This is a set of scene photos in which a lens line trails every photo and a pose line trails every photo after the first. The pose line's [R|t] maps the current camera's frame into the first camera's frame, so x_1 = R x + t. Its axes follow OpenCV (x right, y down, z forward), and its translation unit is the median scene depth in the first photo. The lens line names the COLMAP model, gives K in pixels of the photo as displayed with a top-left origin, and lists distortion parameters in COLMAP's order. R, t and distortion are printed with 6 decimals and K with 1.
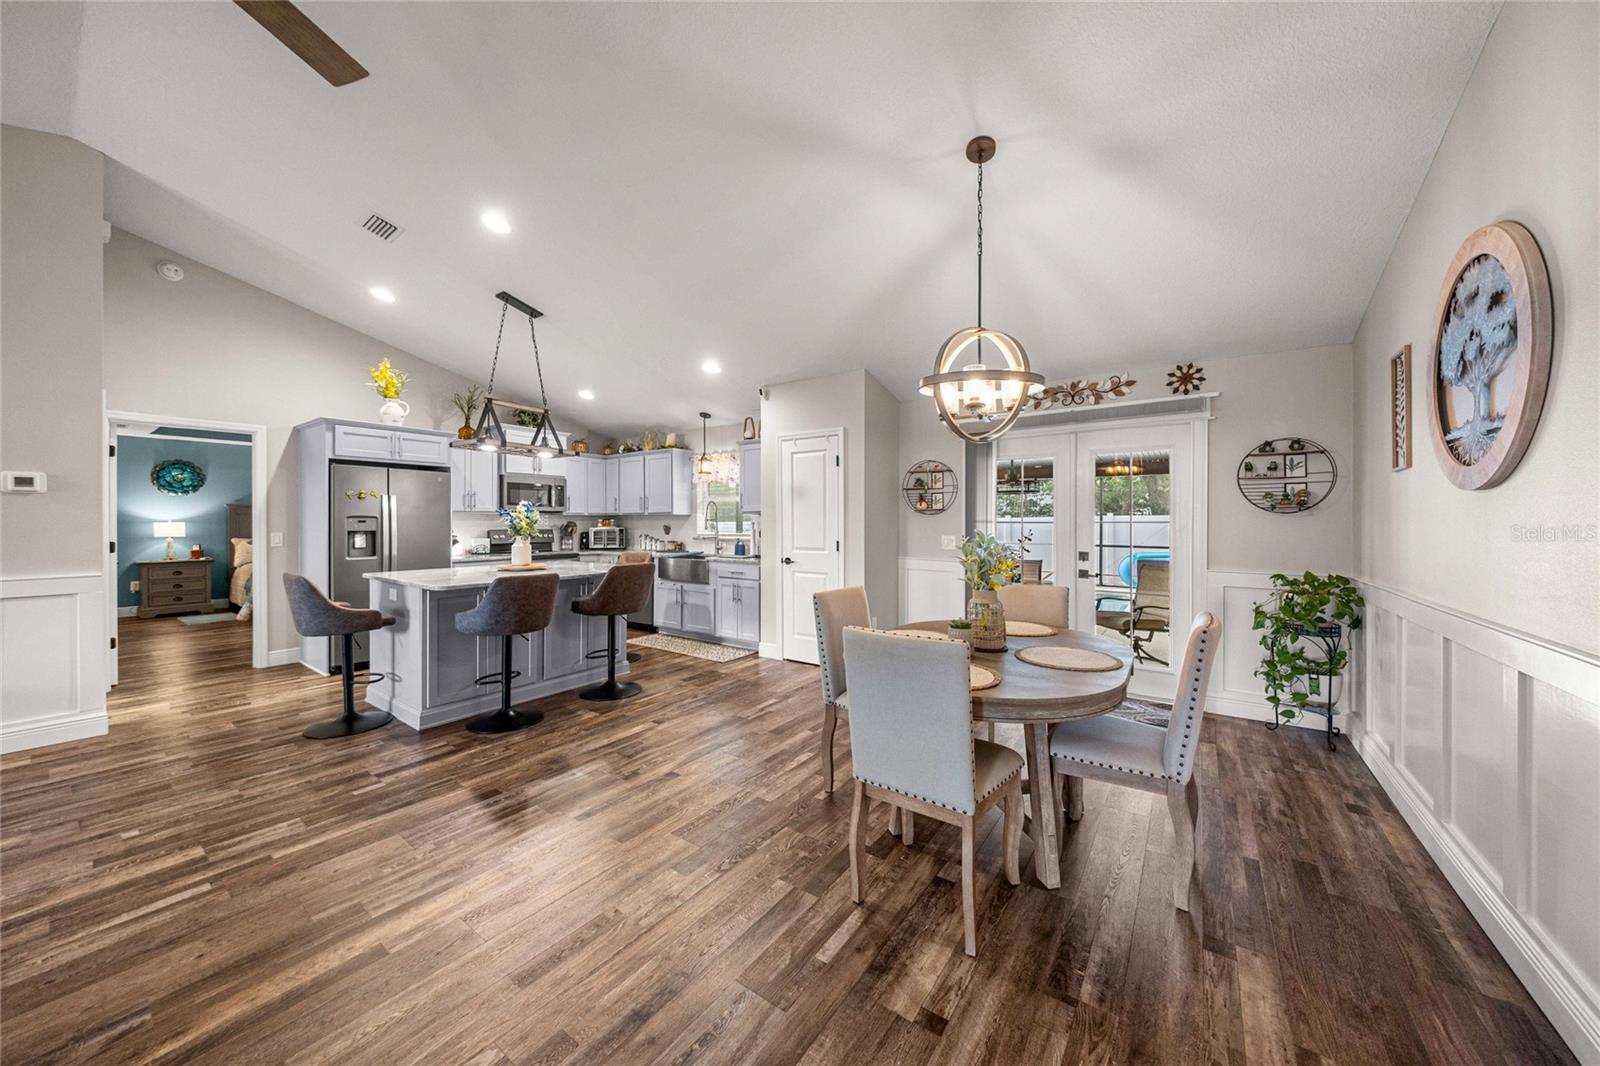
lens RADIAL K [[544.4, 0, 788.2], [0, 544.4, 522.8], [0, 0, 1]] dist [-0.000378, -0.000121]
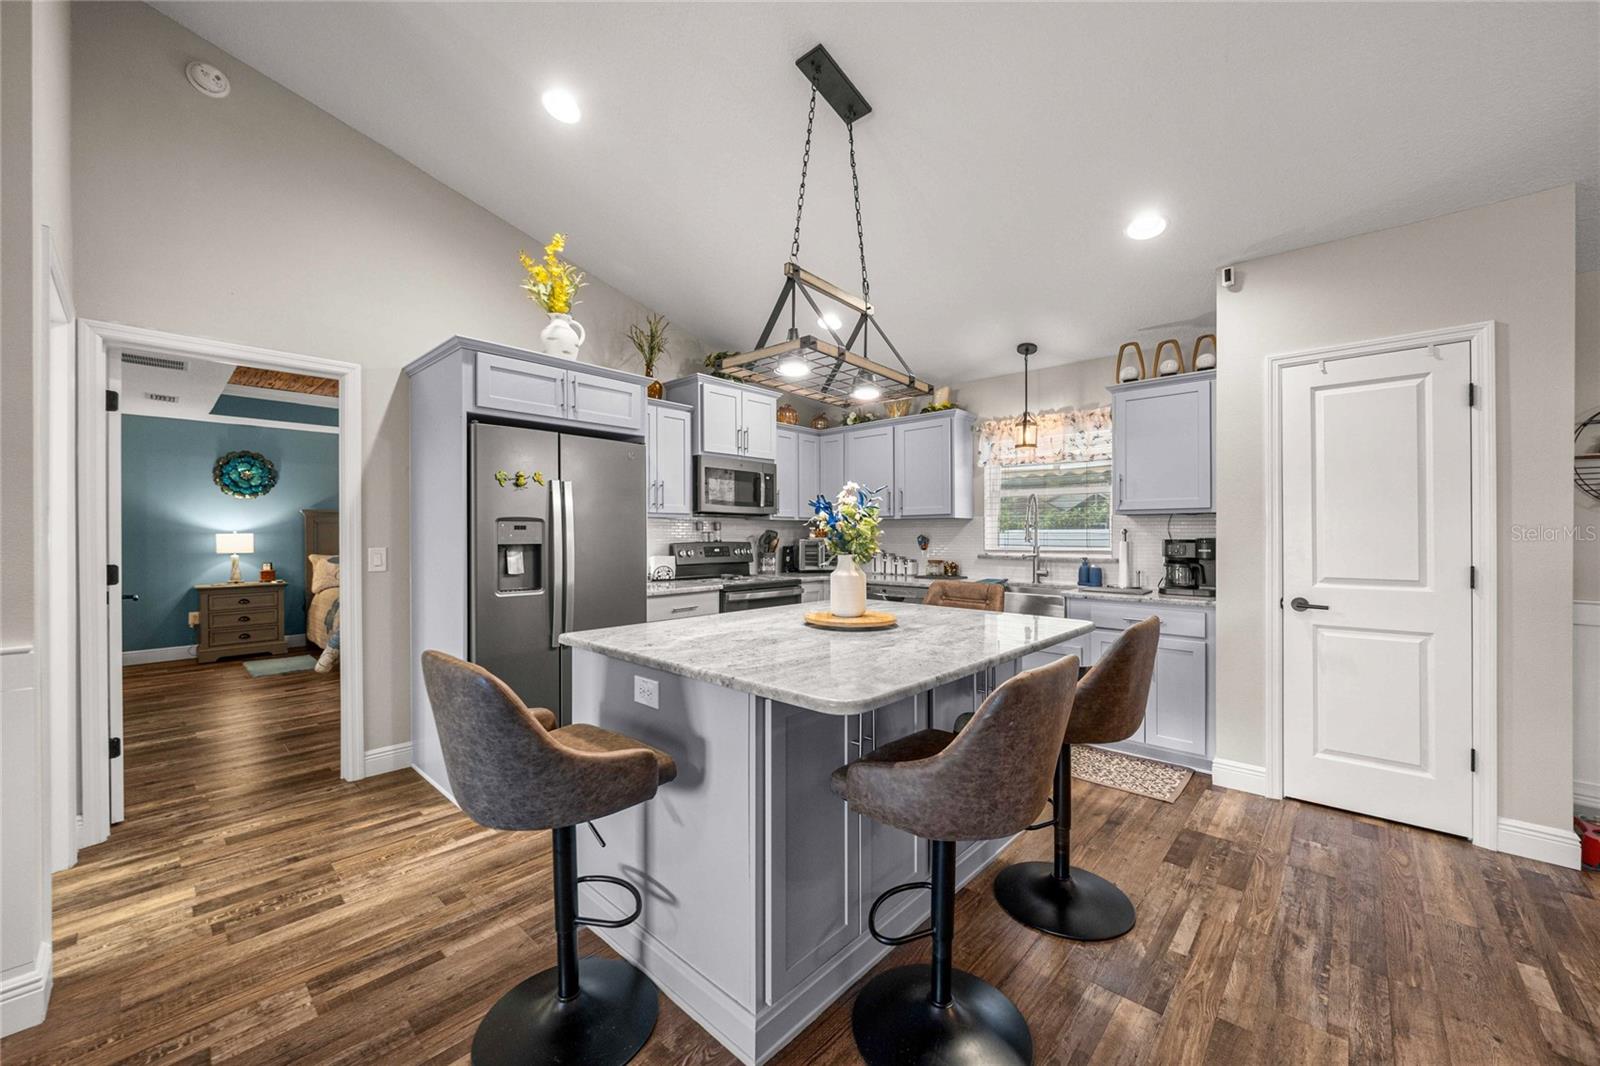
lens RADIAL K [[603.7, 0, 795.1], [0, 603.7, 536.0], [0, 0, 1]] dist [0.000538, -0.000115]
pose [[0.992864, -0.002215, -0.119229, -0.407759], [0.002186, 0.999998, -0.000367, 0.006652], [0.119230, 0.000104, 0.992867, 0.399821]]
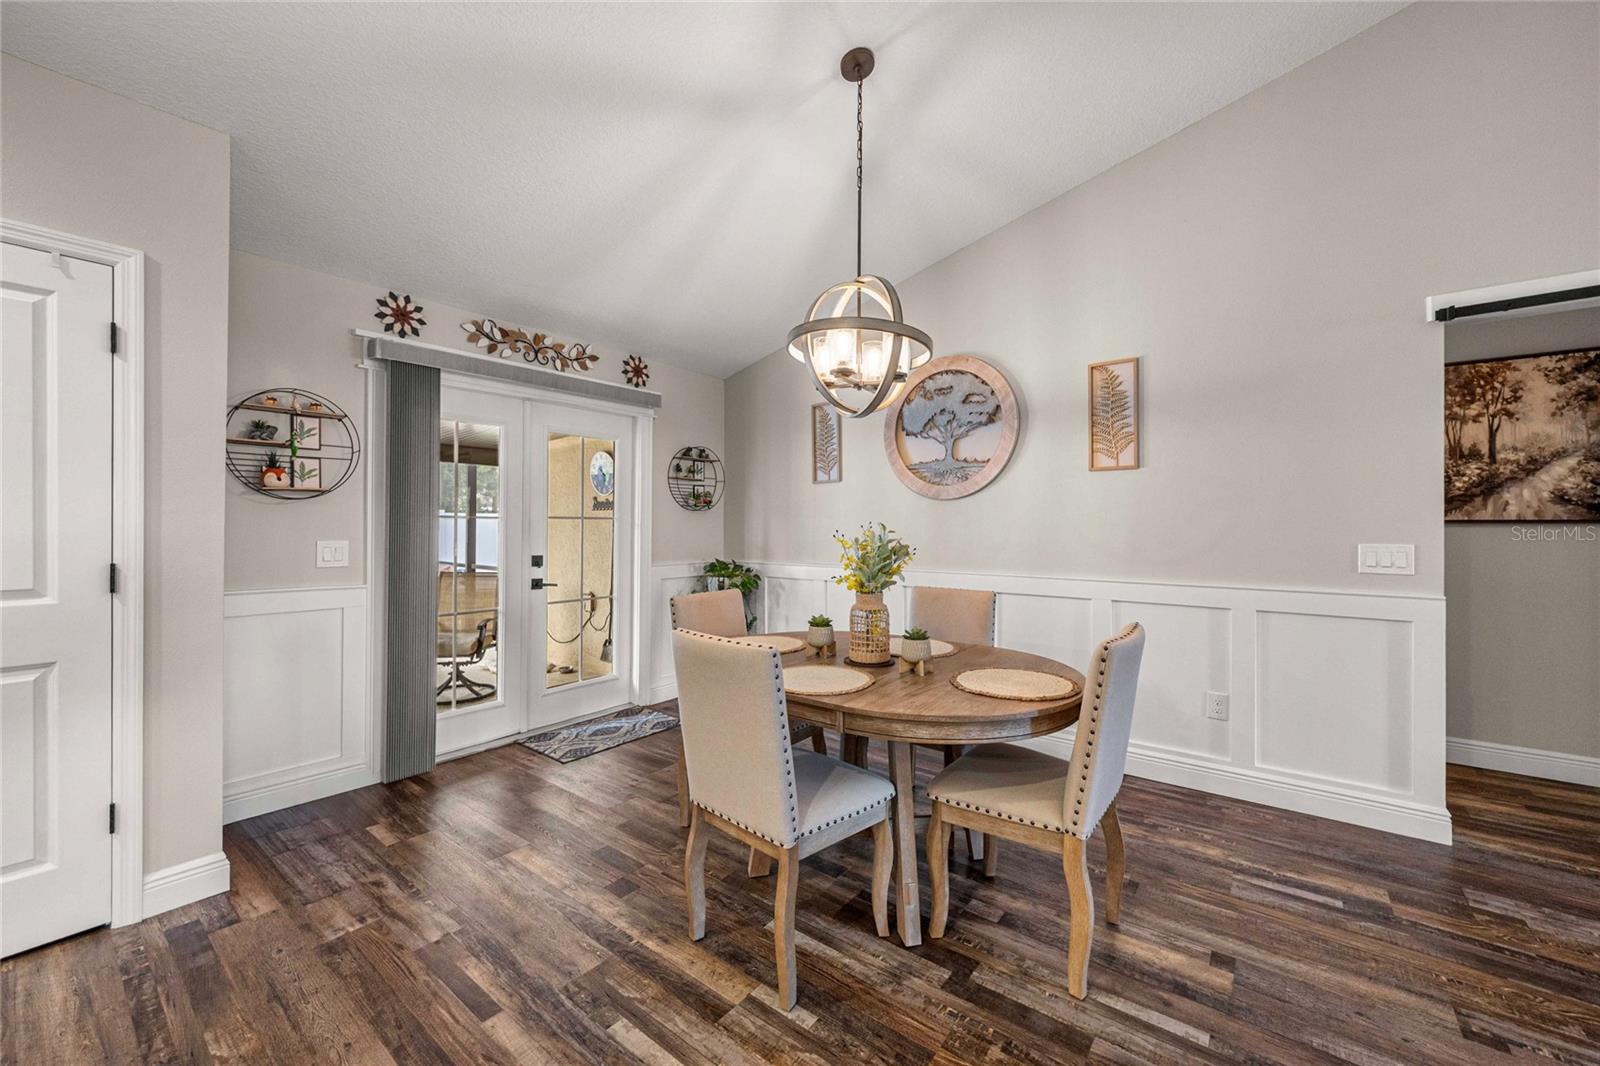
lens RADIAL K [[623.6, 0, 806.9], [0, 623.6, 522.3], [0, 0, 1]] dist [-0.000310, 0.000193]
pose [[0.030805, 0.004053, 0.999517, -0.292453], [-0.000762, 0.999992, -0.004031, 0.008298], [-0.999525, -0.000638, 0.030808, 0.511995]]
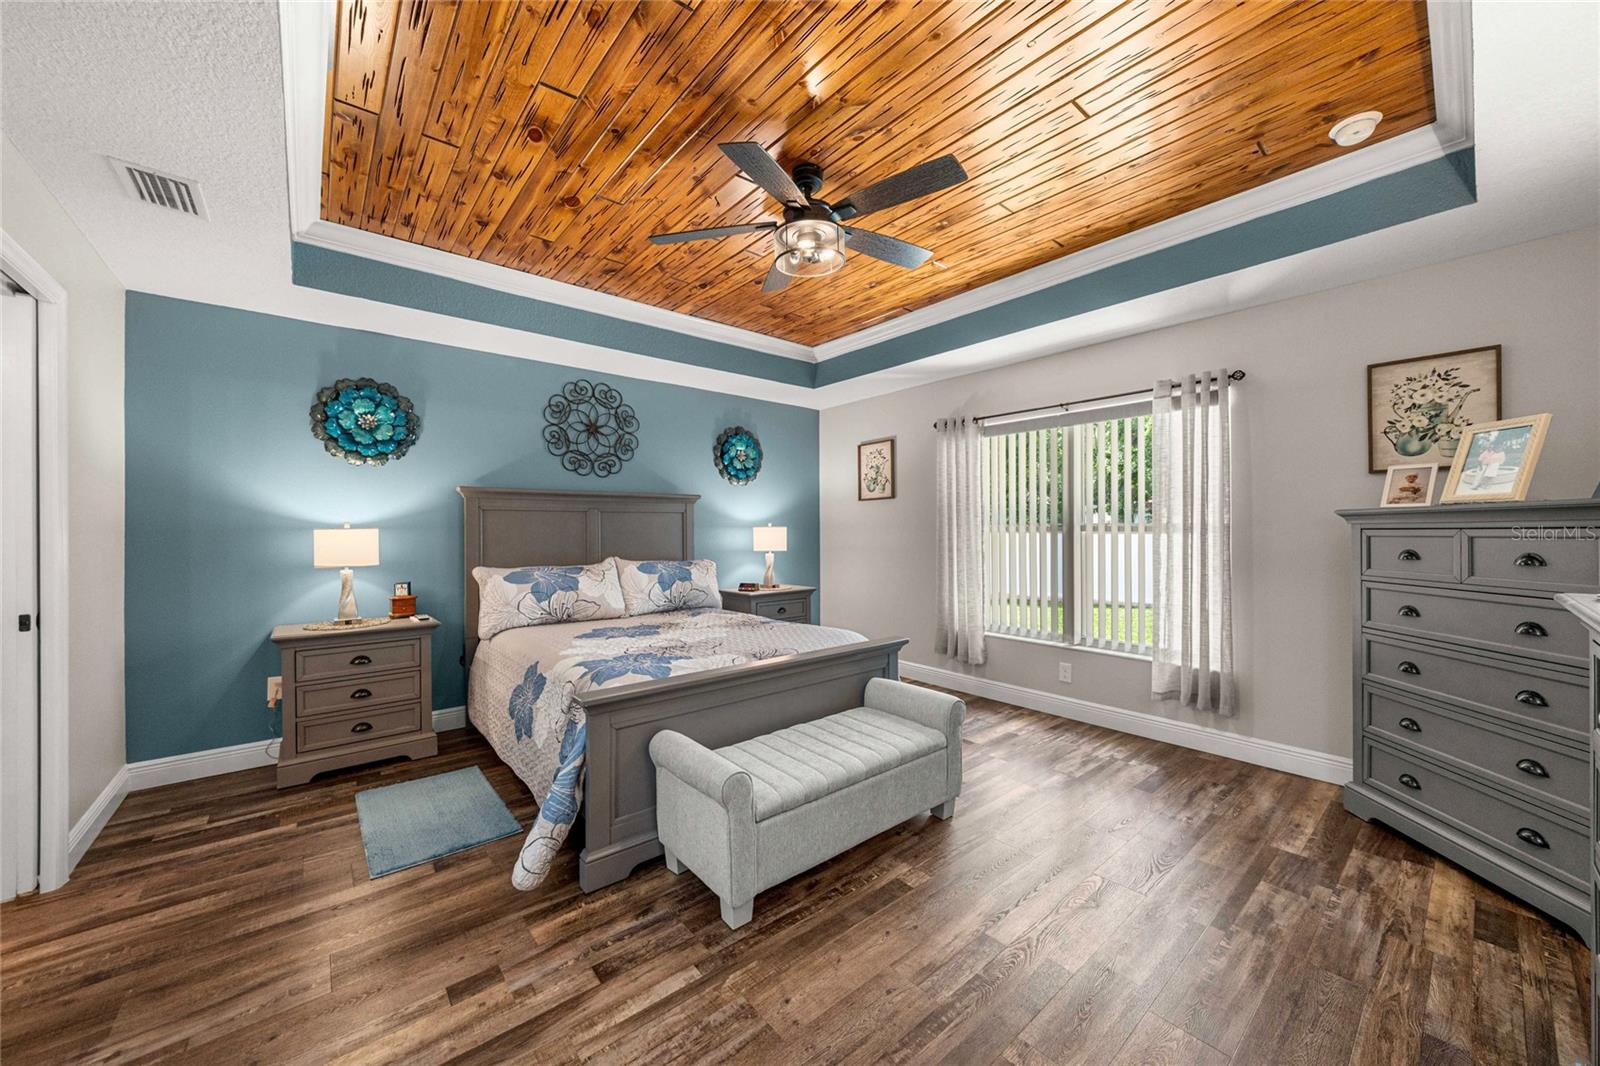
lens RADIAL K [[579.6, 0, 800.0], [0, 579.6, 533.0], [0, 0, 1]] dist [0.009194, -0.000009]
pose [[0.970613, 0.001075, -0.240644, -1.083114], [-0.000825, 0.999999, 0.001140, 0.001980], [0.240645, -0.000908, 0.970613, 1.012063]]
